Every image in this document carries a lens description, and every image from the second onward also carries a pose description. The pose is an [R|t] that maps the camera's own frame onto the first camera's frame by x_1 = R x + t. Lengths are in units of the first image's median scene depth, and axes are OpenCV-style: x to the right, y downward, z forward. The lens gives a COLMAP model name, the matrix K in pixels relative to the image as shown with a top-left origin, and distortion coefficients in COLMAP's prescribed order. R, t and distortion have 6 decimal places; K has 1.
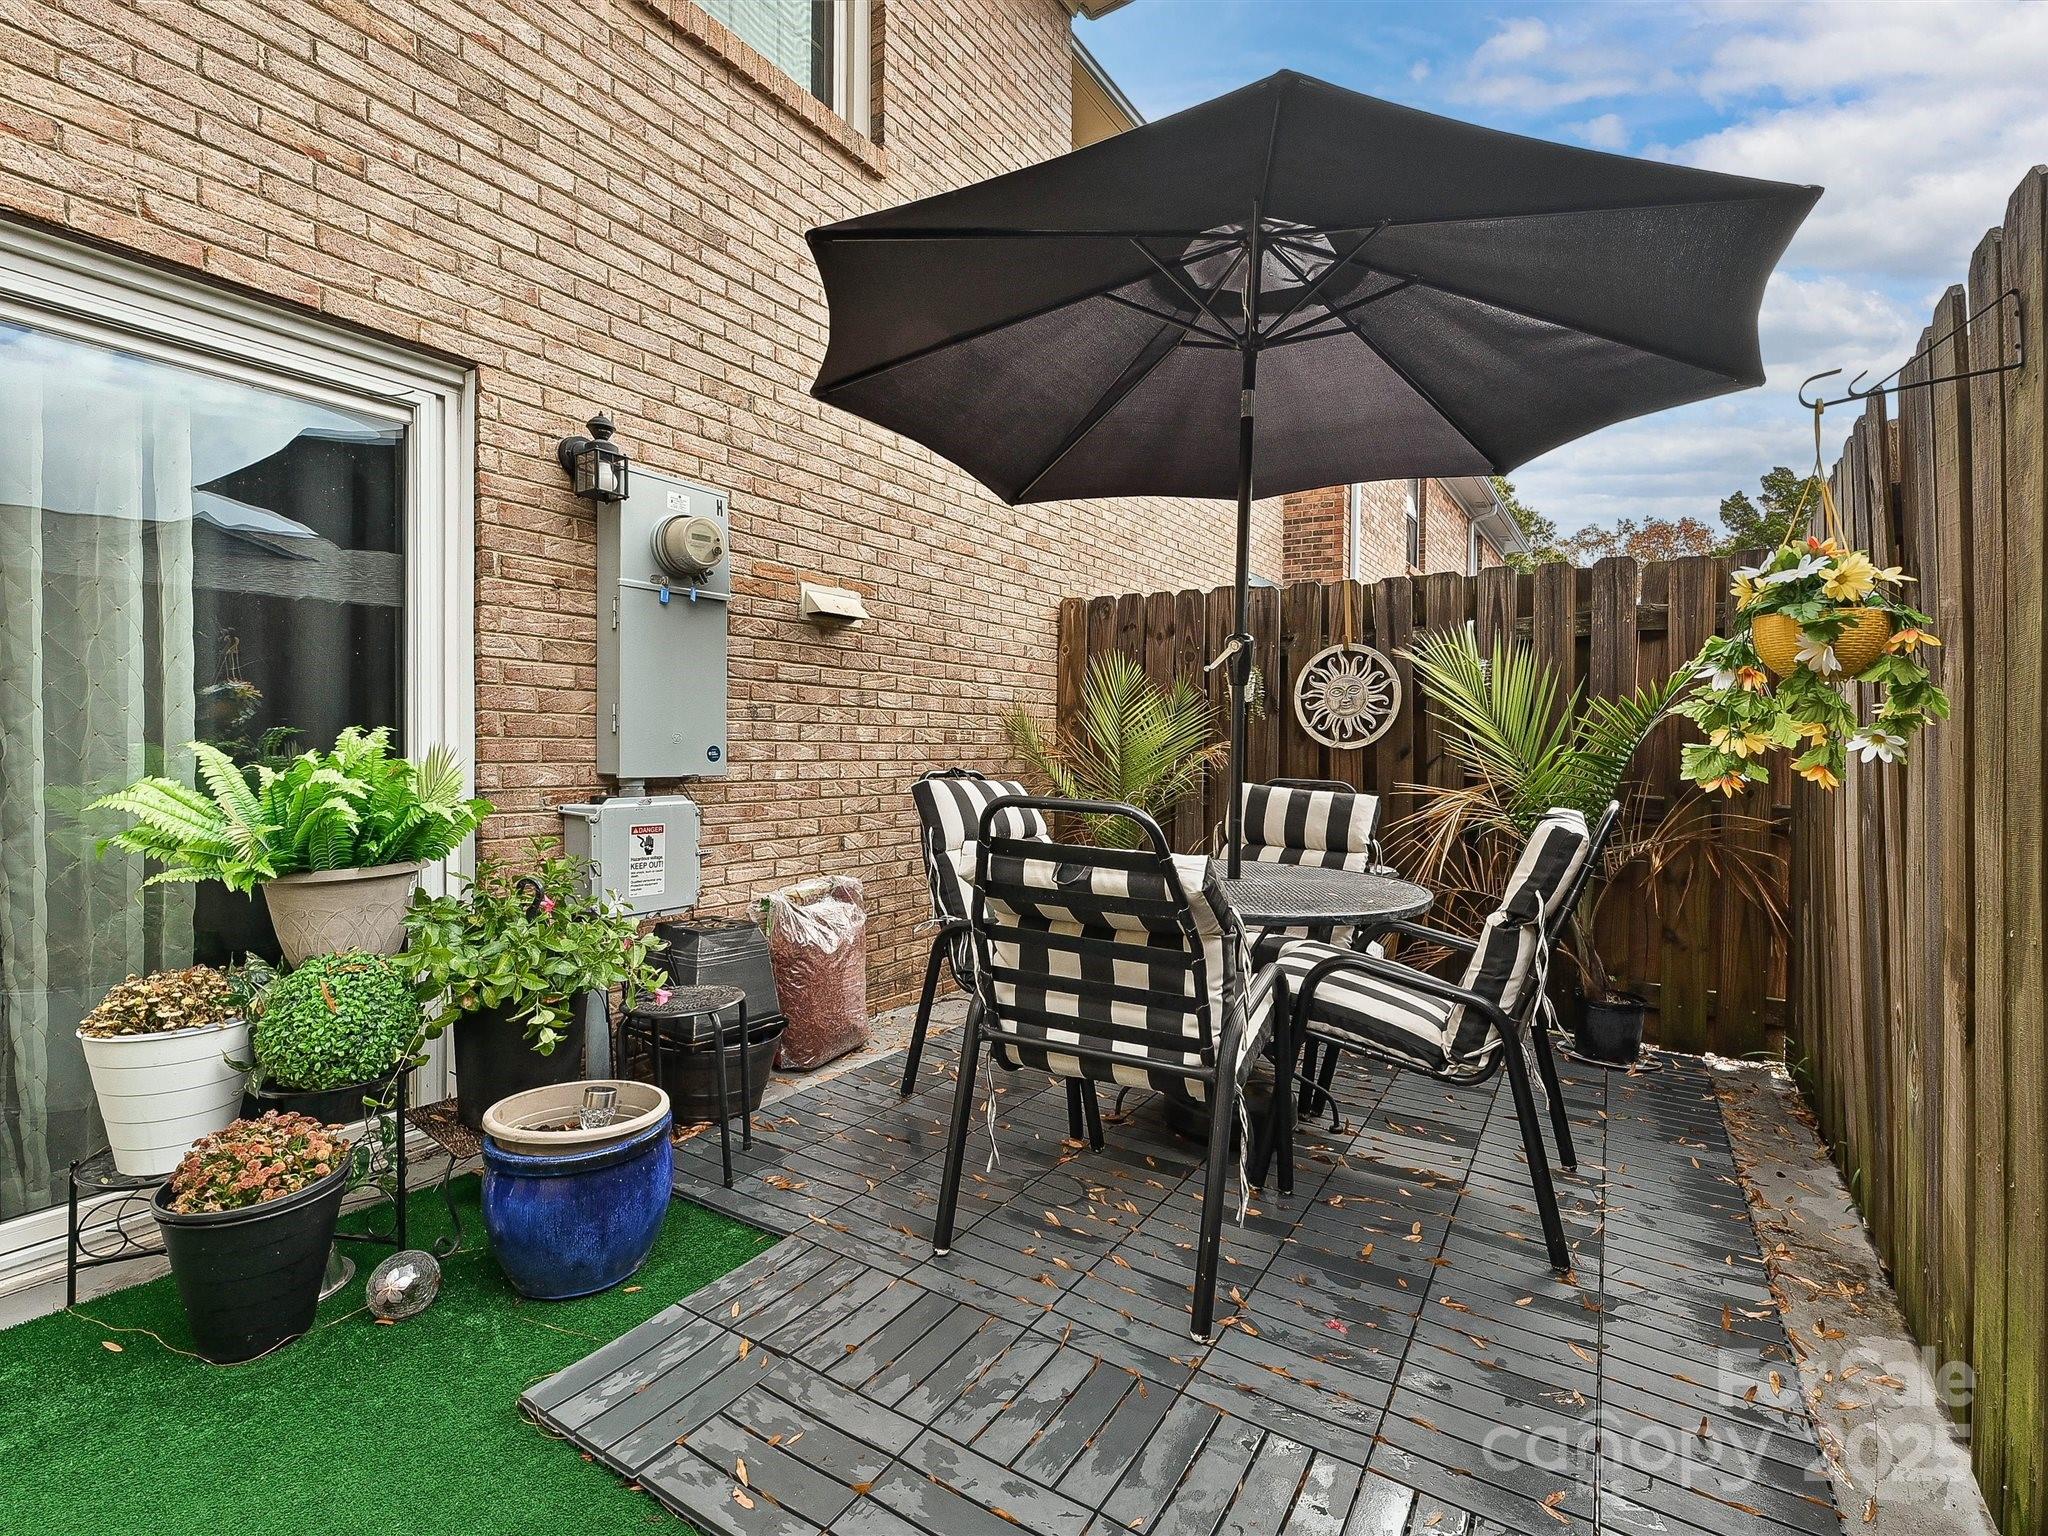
lens RADIAL K [[942.7, 0, 1039.0], [0, 942.7, 764.5], [0, 0, 1]] dist [-0.002722, -0.000517]
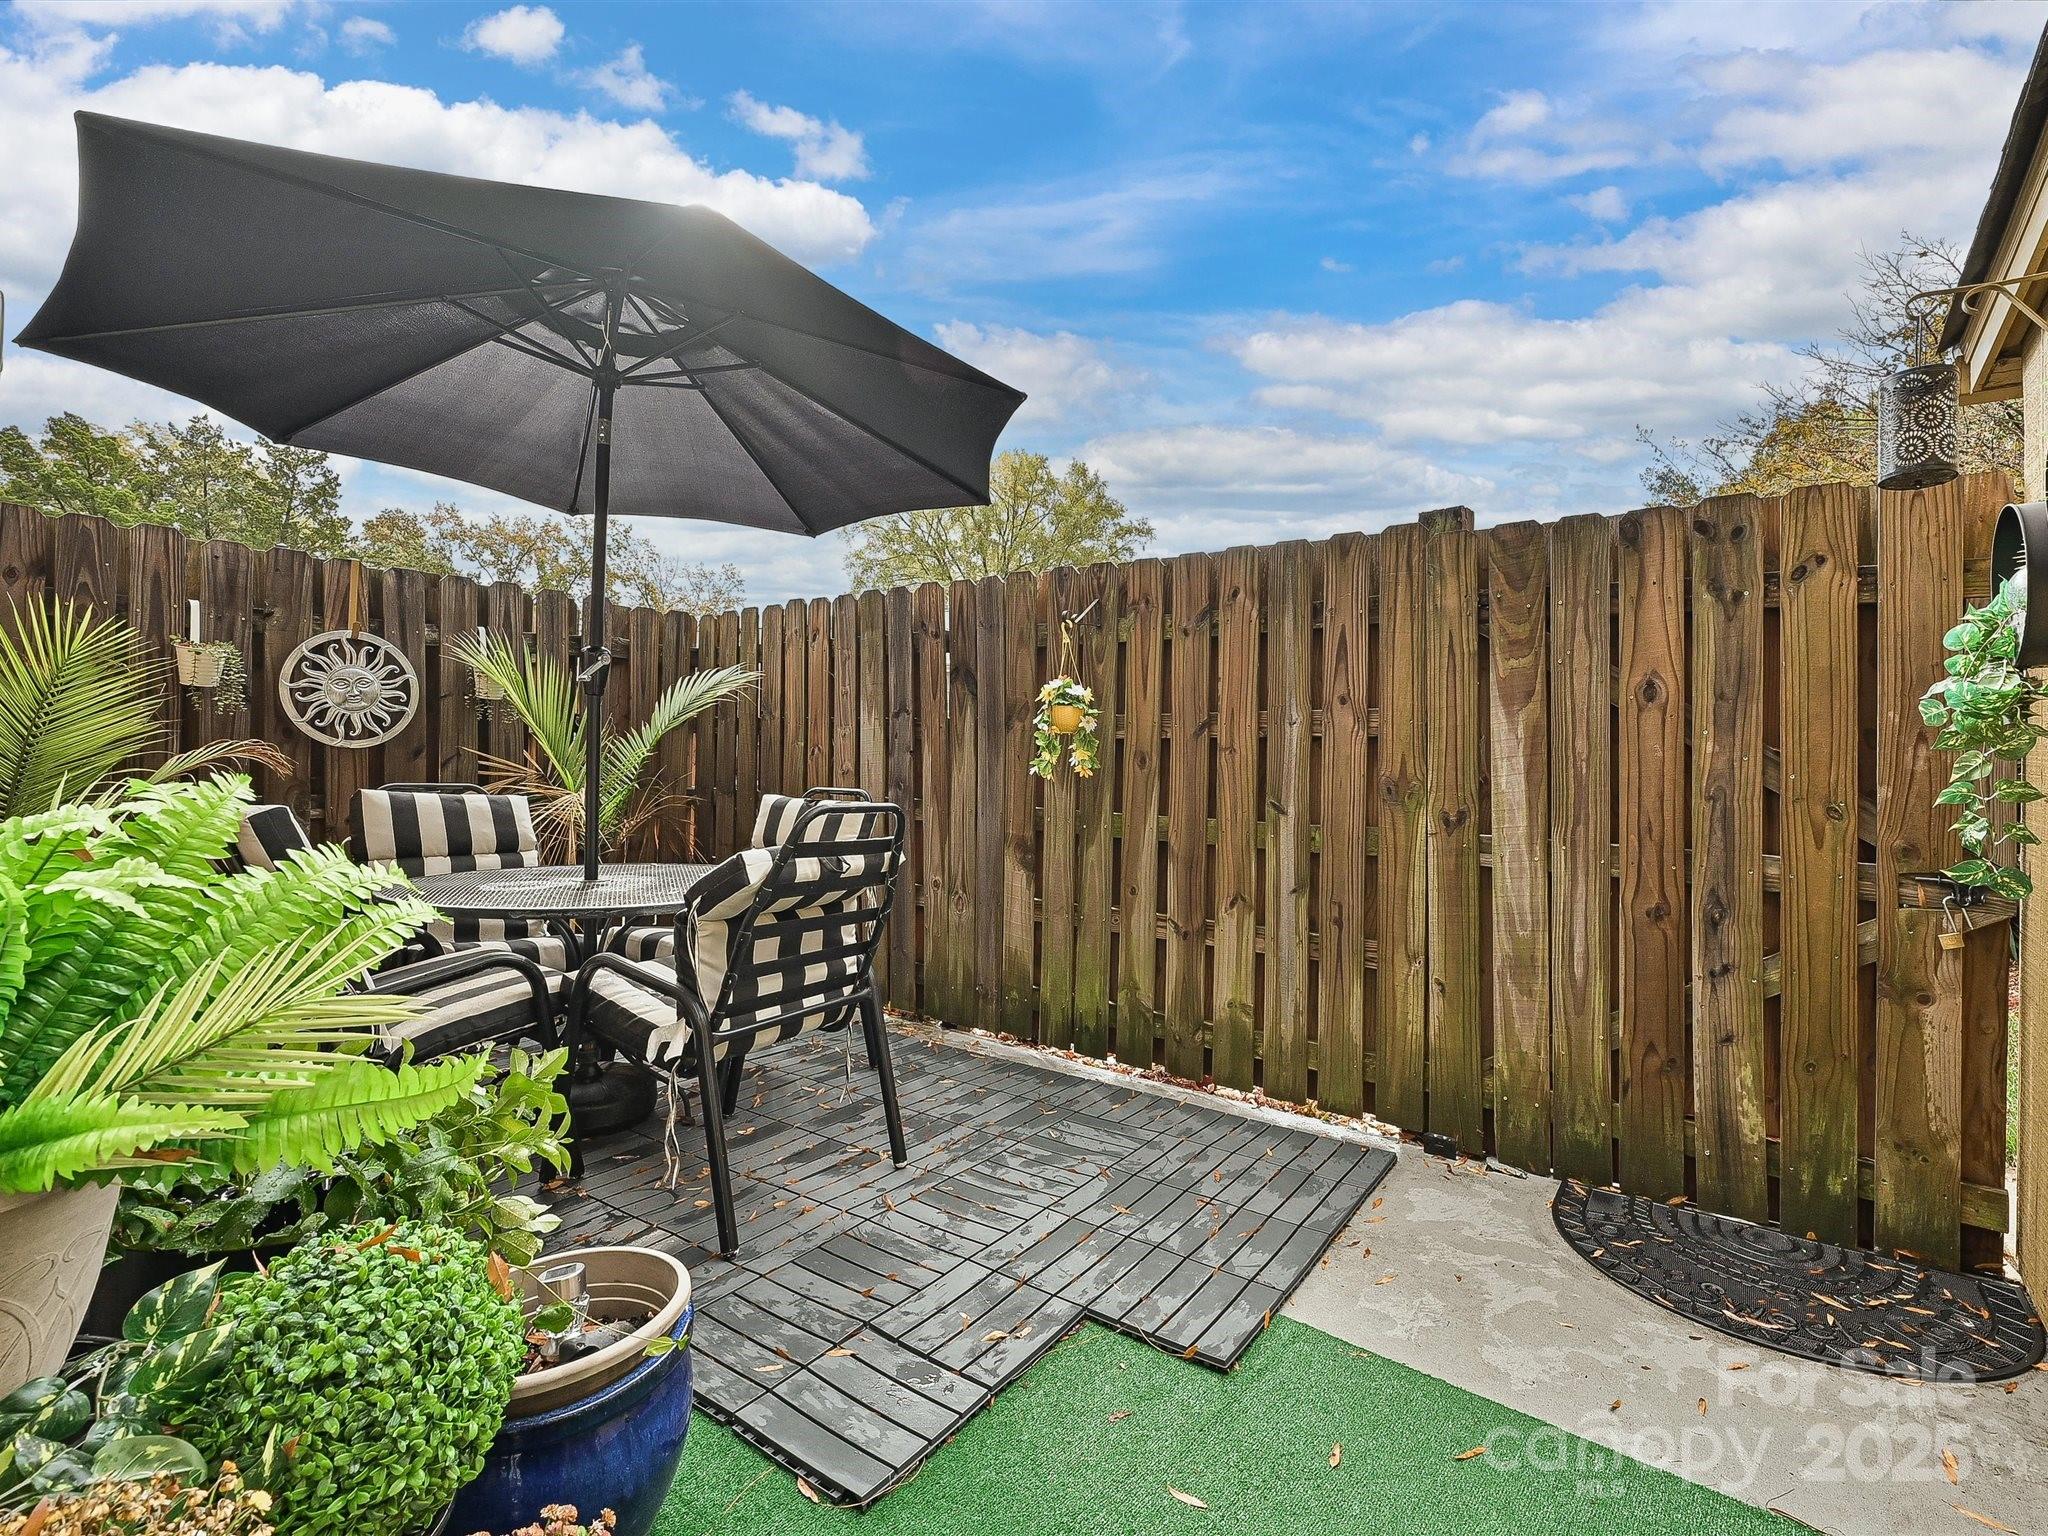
lens RADIAL K [[942.7, 0, 1039.0], [0, 942.7, 764.5], [0, 0, 1]] dist [-0.002722, -0.000517]
pose [[0.070723, -0.021045, 0.997274, -0.535862], [0.001935, 0.999778, 0.020960, -0.018614], [-0.997494, 0.000448, 0.070748, 0.289384]]
